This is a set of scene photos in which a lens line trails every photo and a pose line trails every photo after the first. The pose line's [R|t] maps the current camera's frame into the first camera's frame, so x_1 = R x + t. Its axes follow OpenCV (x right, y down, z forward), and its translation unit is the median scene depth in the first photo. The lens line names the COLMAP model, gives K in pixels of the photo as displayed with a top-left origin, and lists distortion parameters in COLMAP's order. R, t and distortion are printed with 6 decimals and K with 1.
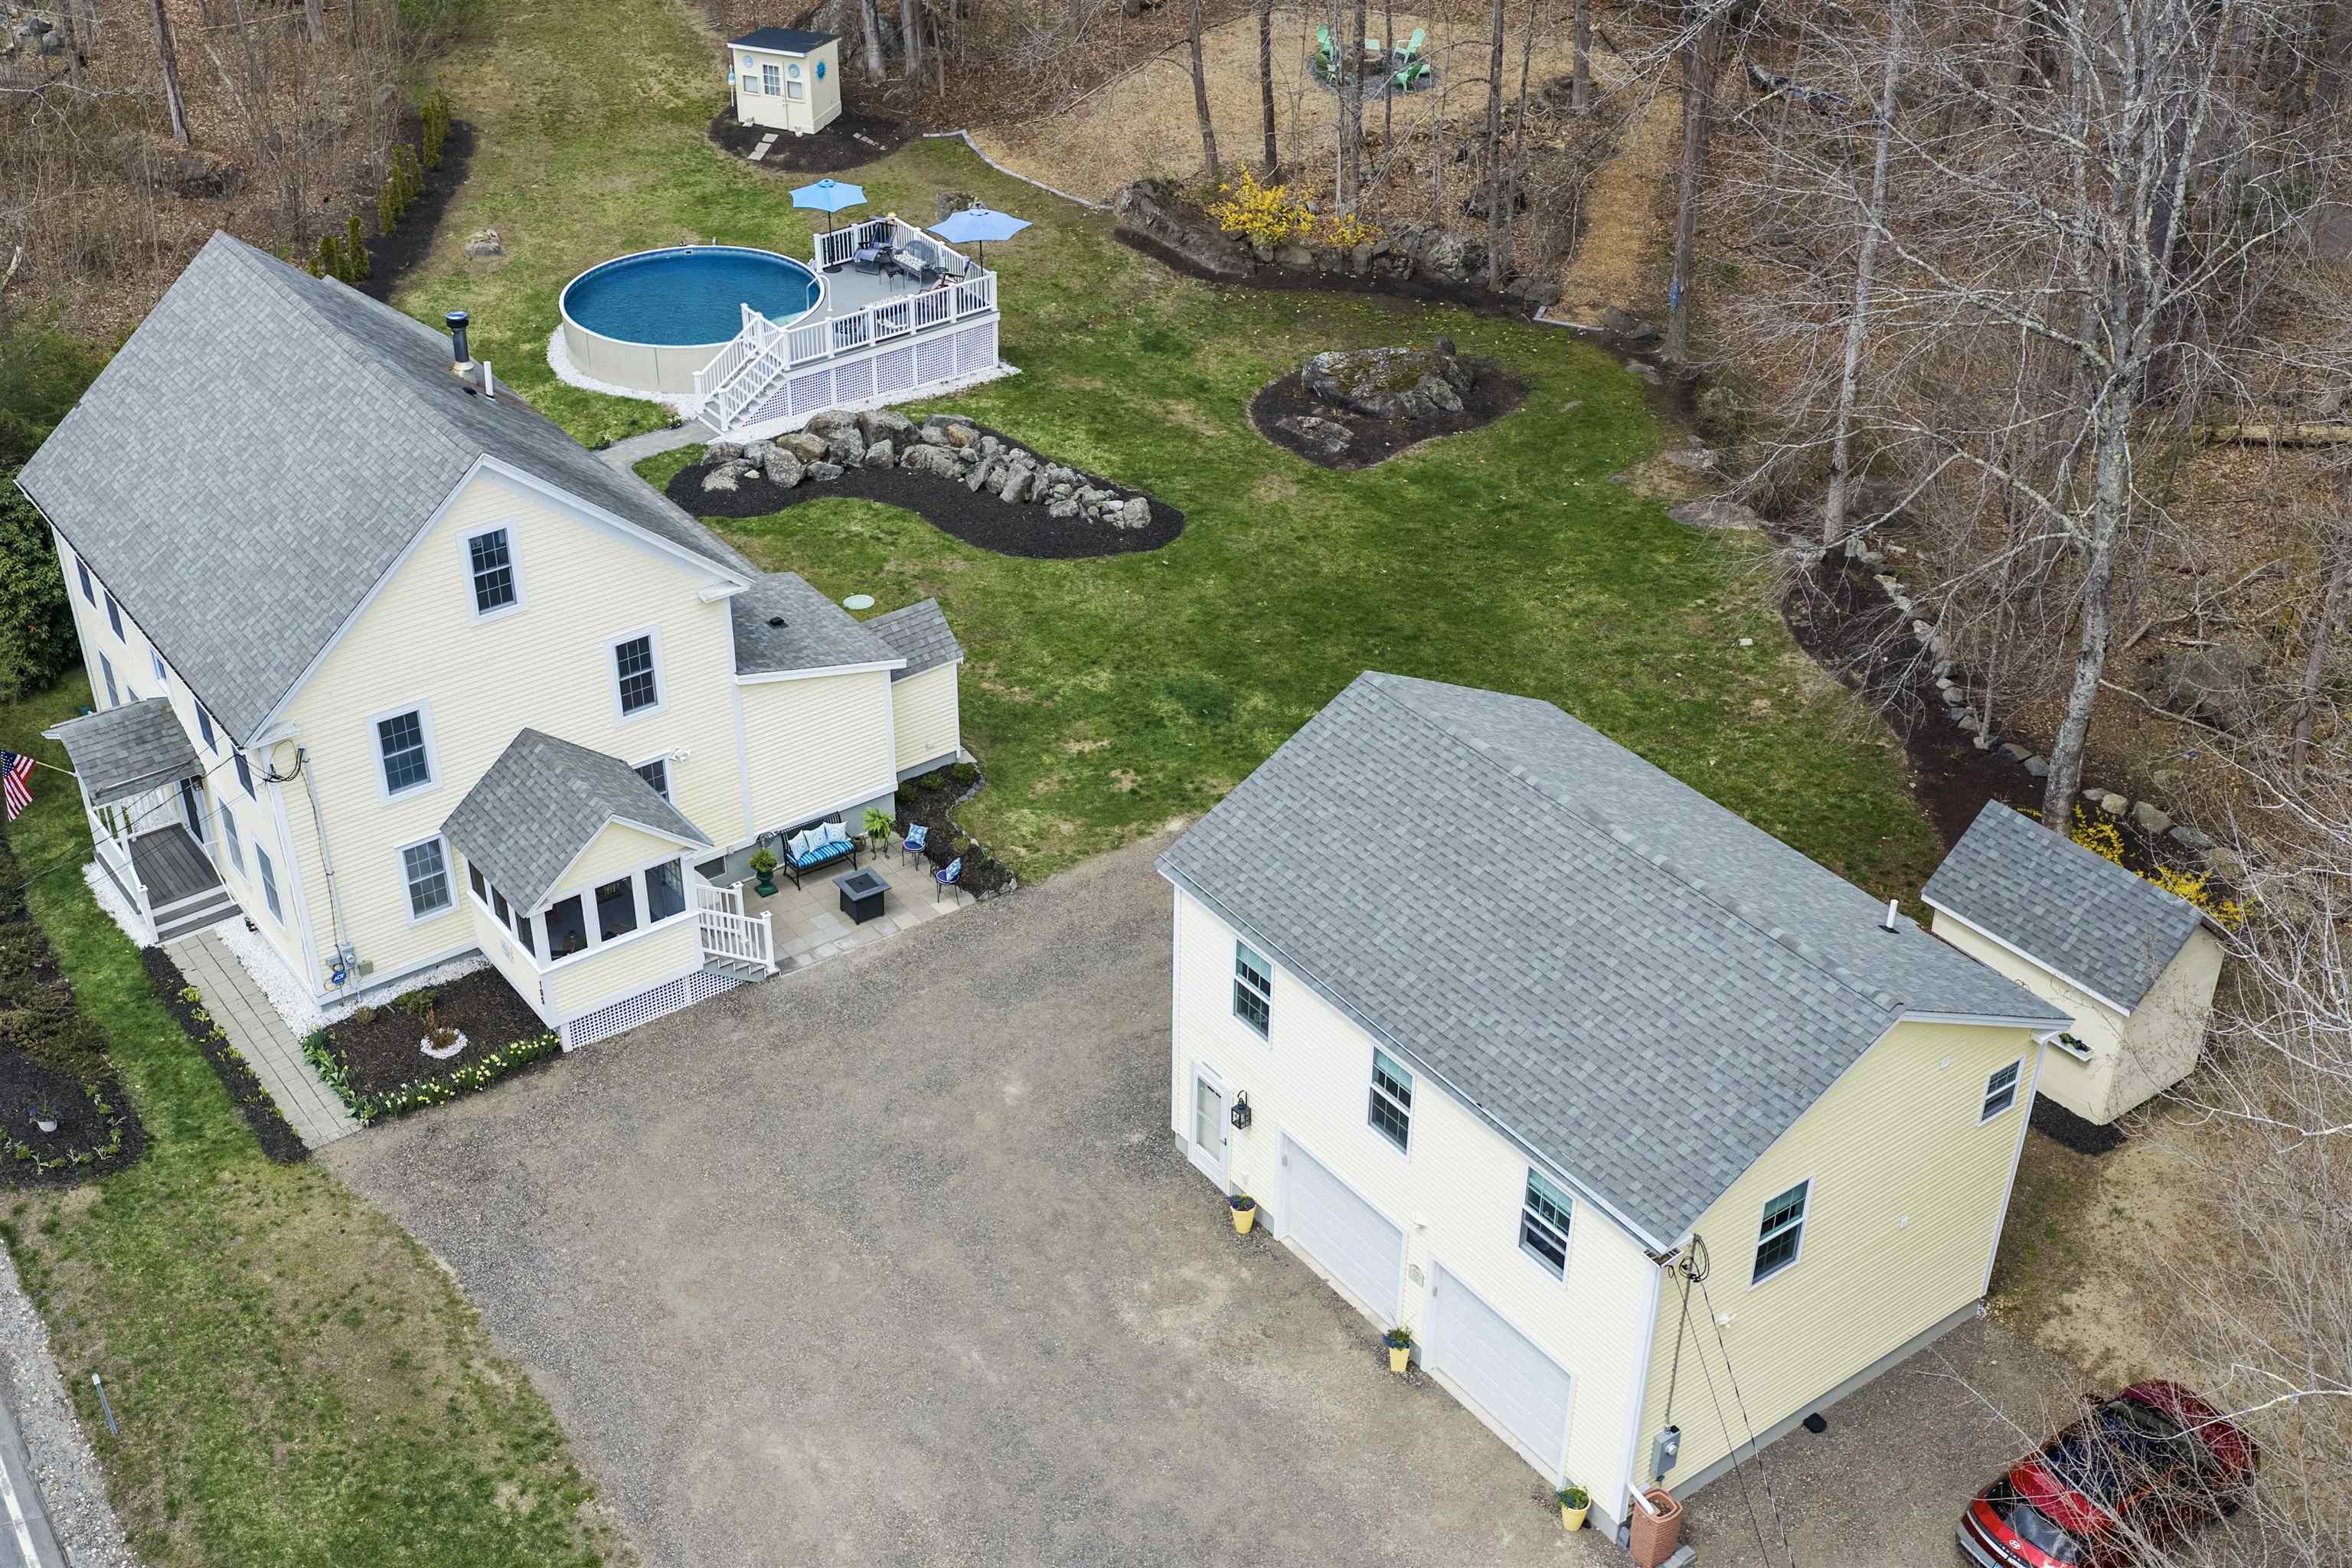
lens RADIAL K [[2818.8, 0, 1176.0], [0, 2818.8, 784.0], [0, 0, 1]] dist [0.078223, -0.328678]
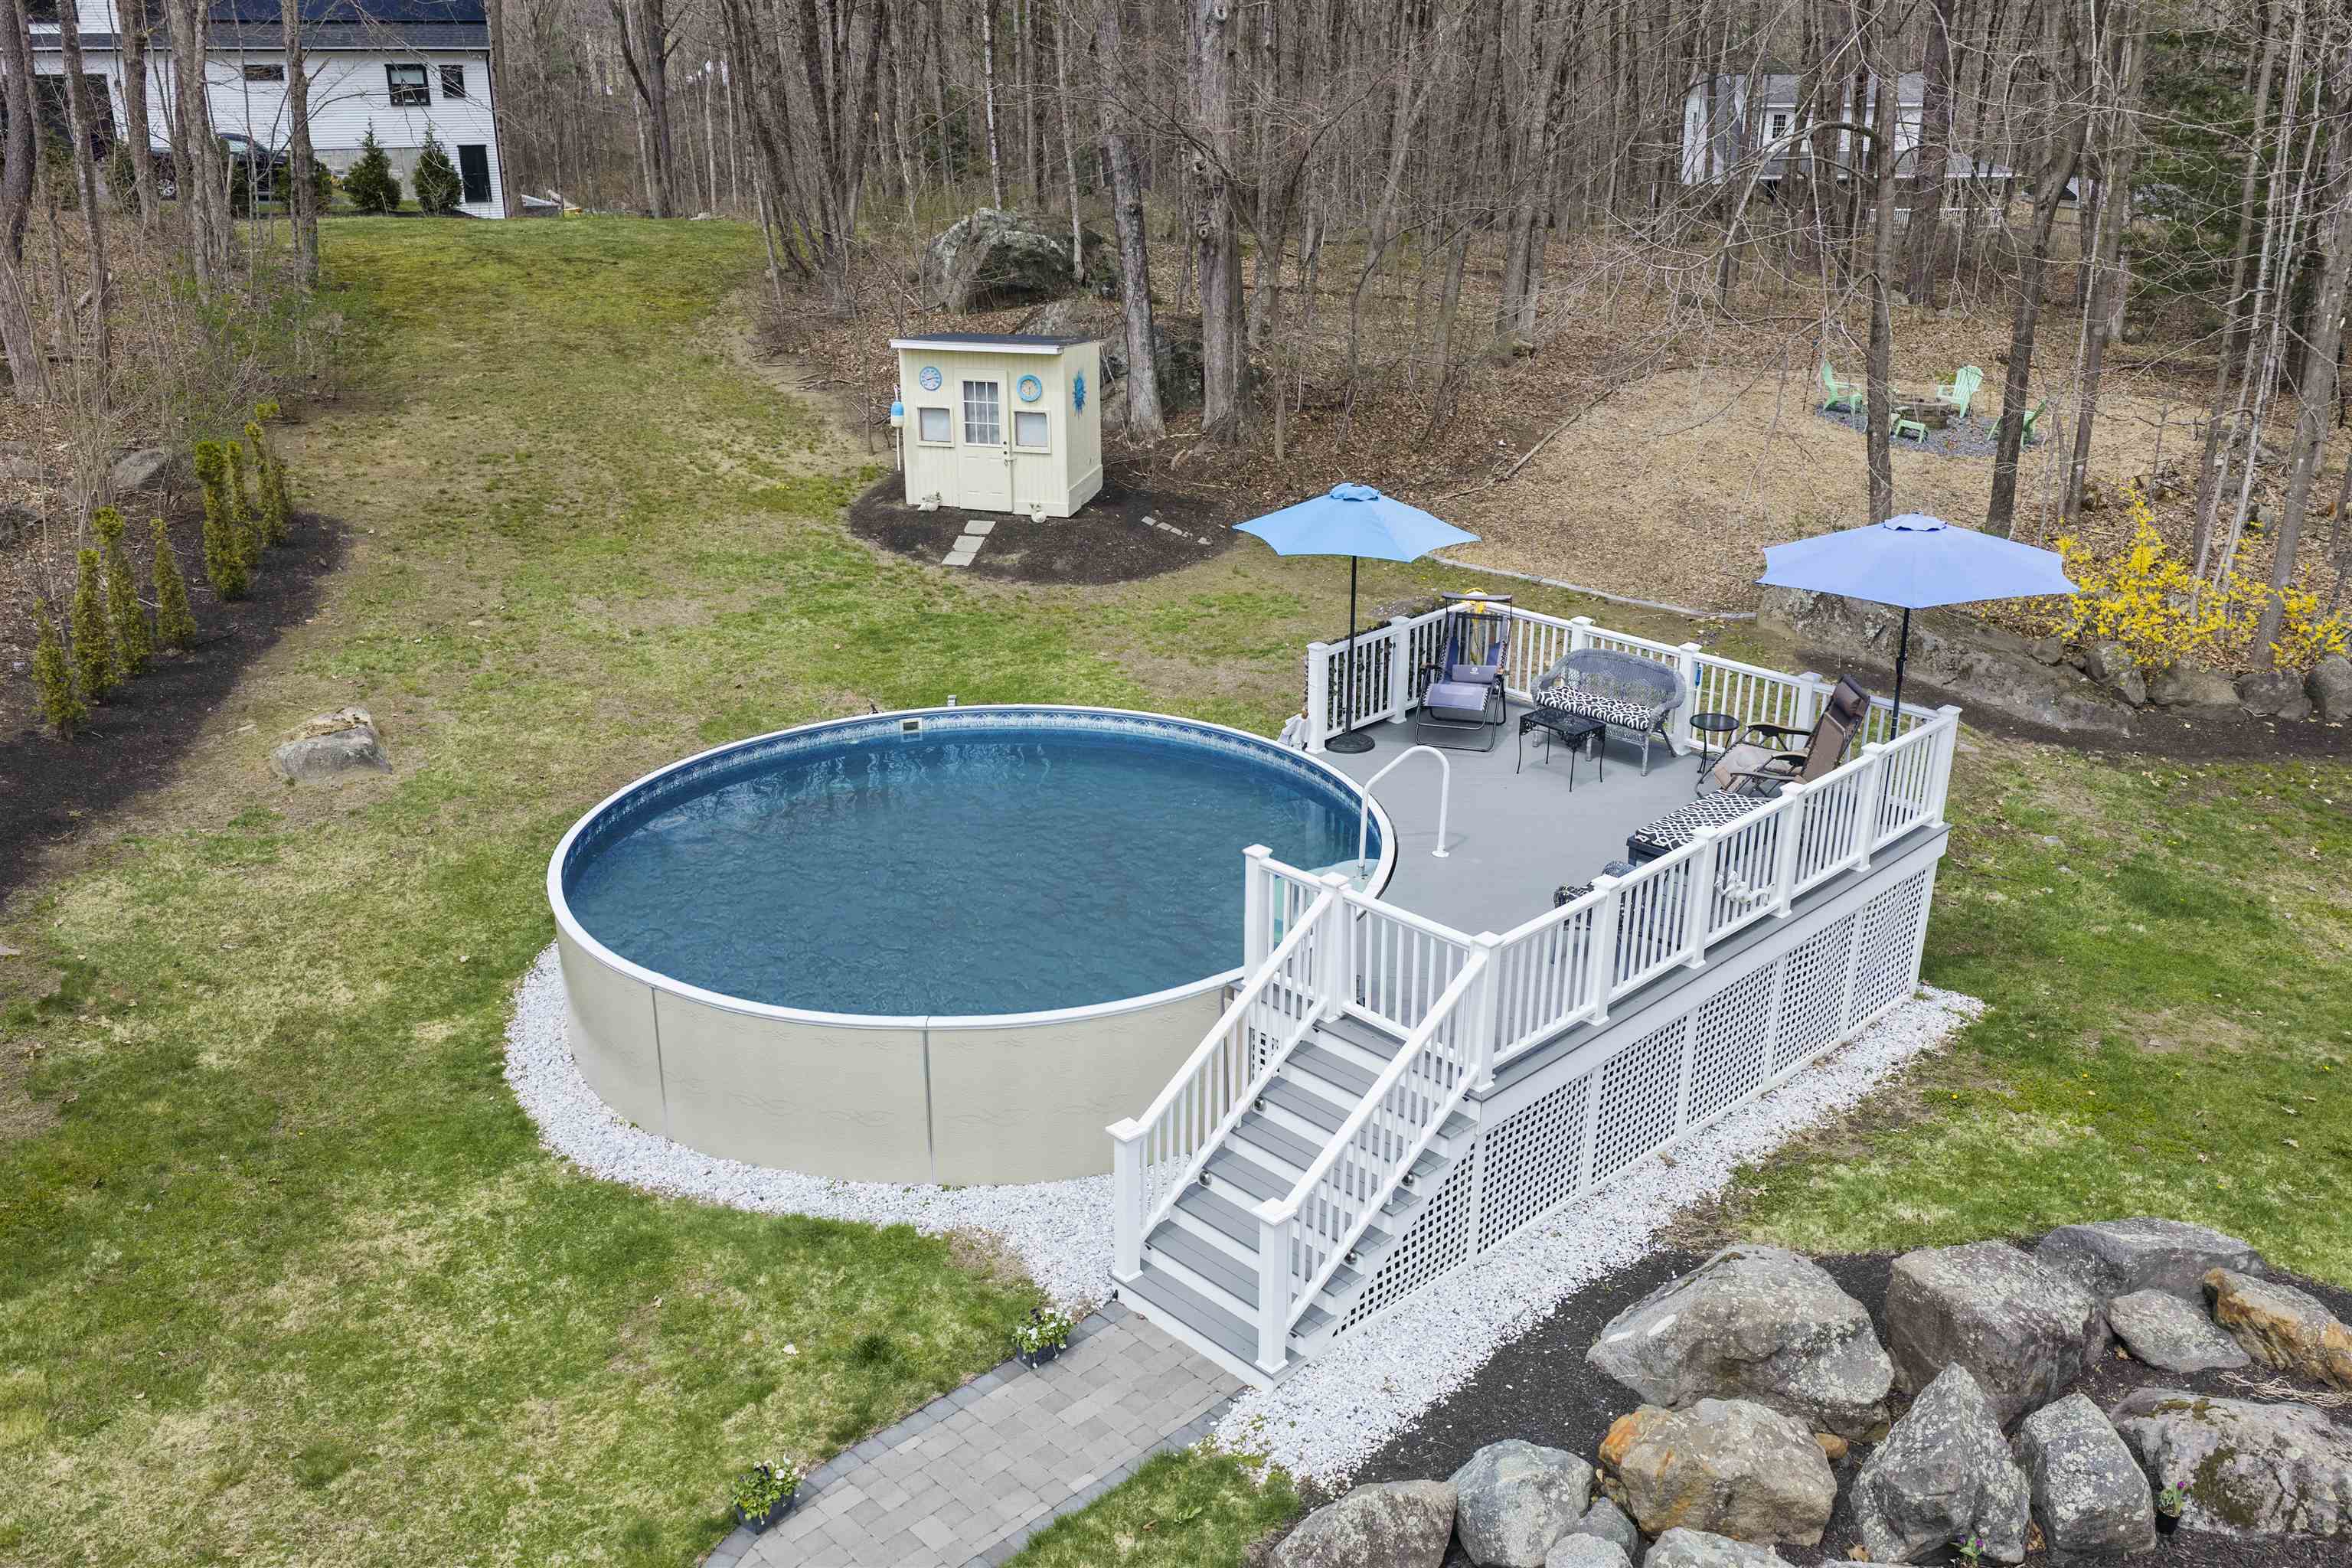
lens RADIAL K [[1956.7, 0, 1228.4], [0, 1956.7, 782.5], [0, 0, 1]] dist [0.003220, -0.006942]
pose [[0.989299, -0.050286, 0.136961, -0.157281], [0.077050, 0.977218, -0.197756, -0.120911], [-0.123897, 0.206193, 0.970636, 0.710552]]
